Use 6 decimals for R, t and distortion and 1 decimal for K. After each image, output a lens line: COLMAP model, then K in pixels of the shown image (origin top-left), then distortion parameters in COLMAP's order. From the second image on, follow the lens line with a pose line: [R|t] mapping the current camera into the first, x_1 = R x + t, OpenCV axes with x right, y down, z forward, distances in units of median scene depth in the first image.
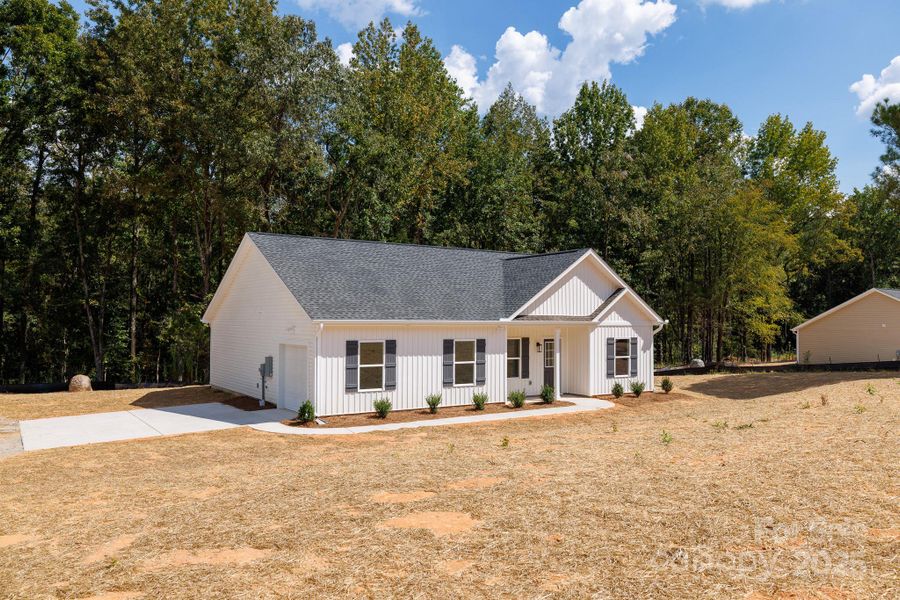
lens RADIAL K [[683.4, 0, 450.8], [0, 683.4, 299.6], [0, 0, 1]] dist [-0.015013, 0.030973]
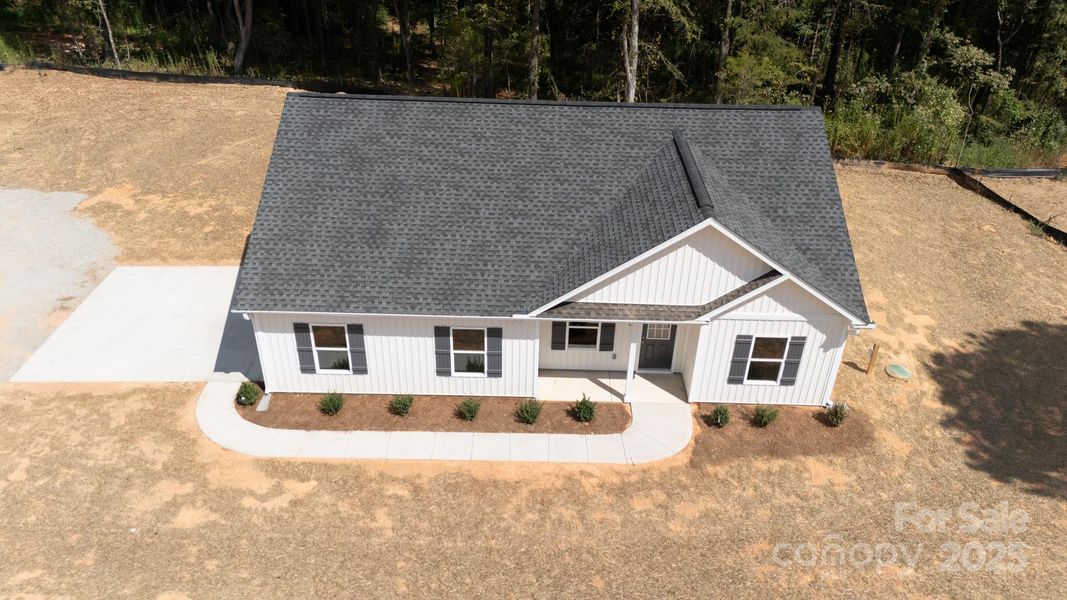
lens RADIAL K [[782.1, 0, 538.3], [0, 782.1, 301.5], [0, 0, 1]] dist [0.062992, -0.001946]
pose [[0.828442, 0.314169, -0.463662, 0.400679], [0.001024, 0.827005, 0.562194, -0.377804], [0.560074, -0.466219, 0.684804, 0.404463]]
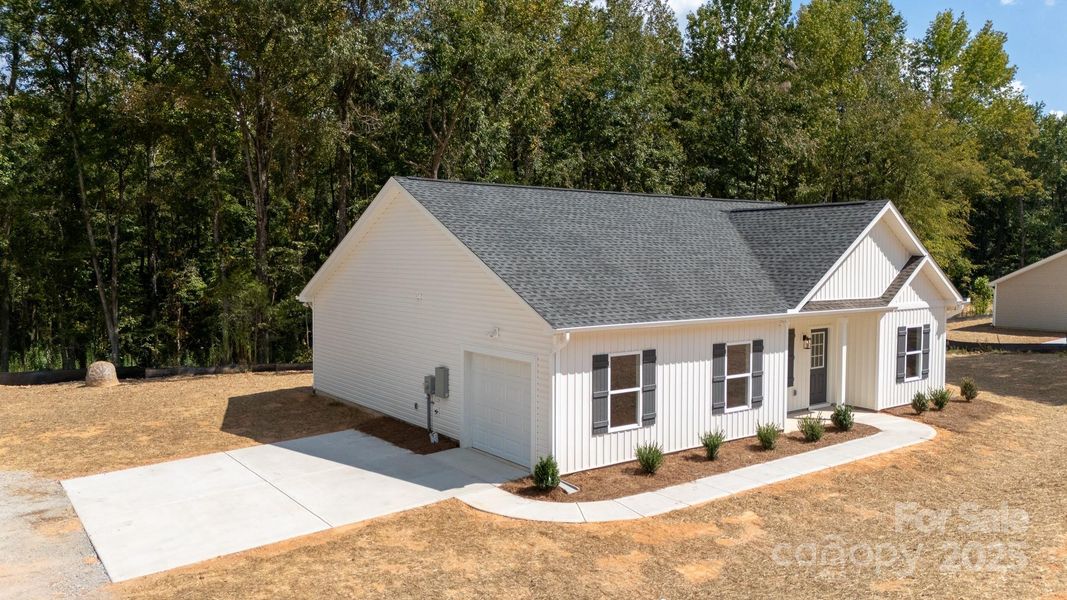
lens RADIAL K [[775.3, 0, 530.0], [0, 775.3, 296.4], [0, 0, 1]] dist [0.060240, -0.044695]
pose [[0.998510, -0.004455, 0.054389, -0.192667], [-0.000203, 0.996353, 0.085326, -0.043908], [-0.054571, -0.085210, 0.994867, 0.215703]]
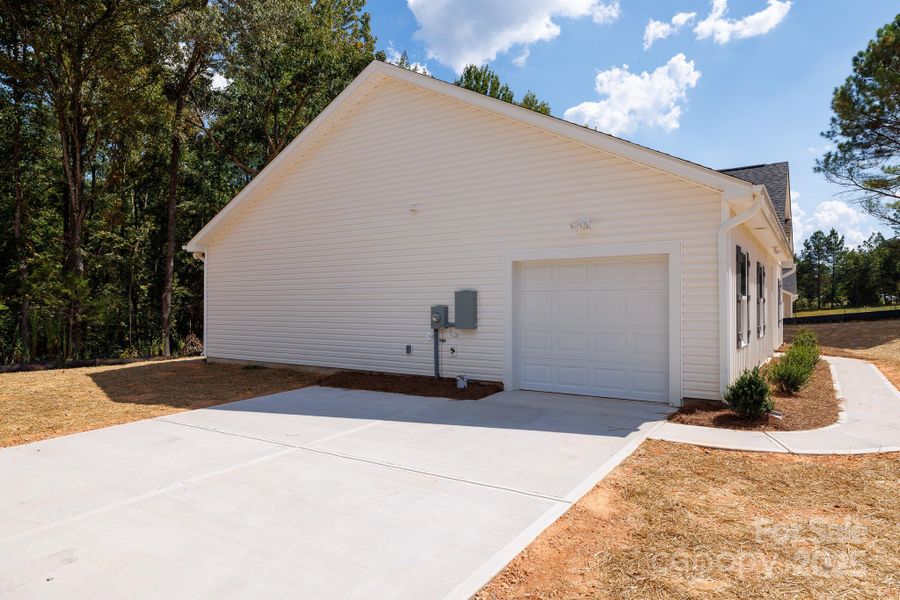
lens RADIAL K [[547.8, 0, 445.5], [0, 547.8, 302.3], [0, 0, 1]] dist [-0.002469, 0.000106]
pose [[0.924385, -0.000887, 0.381460, -0.380339], [-0.008055, 0.999729, 0.021844, 0.072624], [-0.381376, -0.023265, 0.924127, 0.545721]]
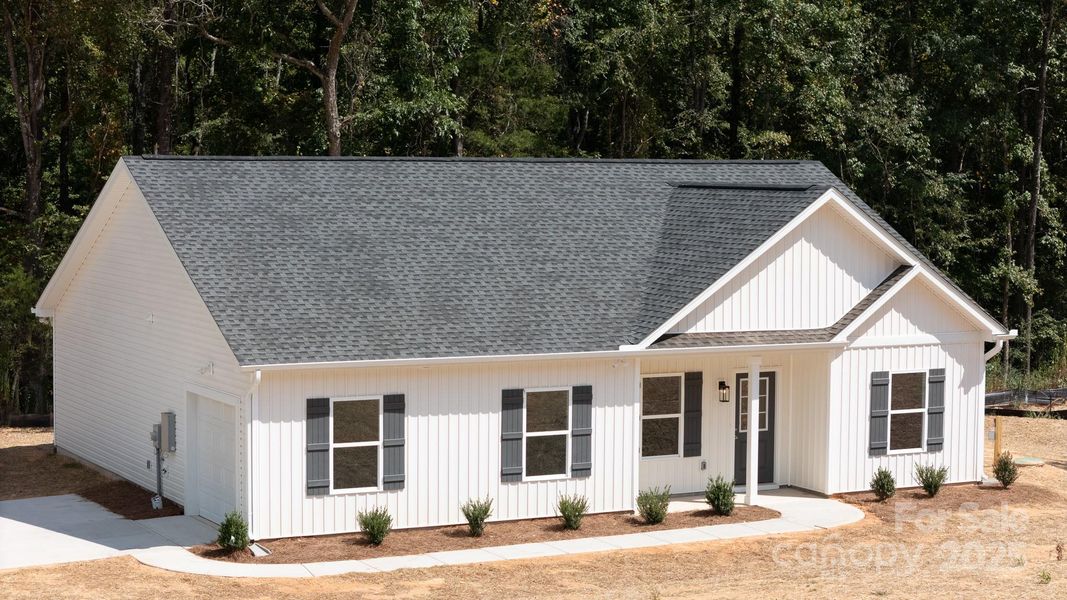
lens RADIAL K [[2131.1, 0, 531.8], [0, 2131.1, 299.7], [0, 0, 1]] dist [-0.218003, 0.000000]
pose [[0.994518, 0.010378, -0.104050, 0.145639], [0.000078, 0.994989, 0.099980, -0.138094], [0.104566, -0.099440, 0.989534, -0.459005]]
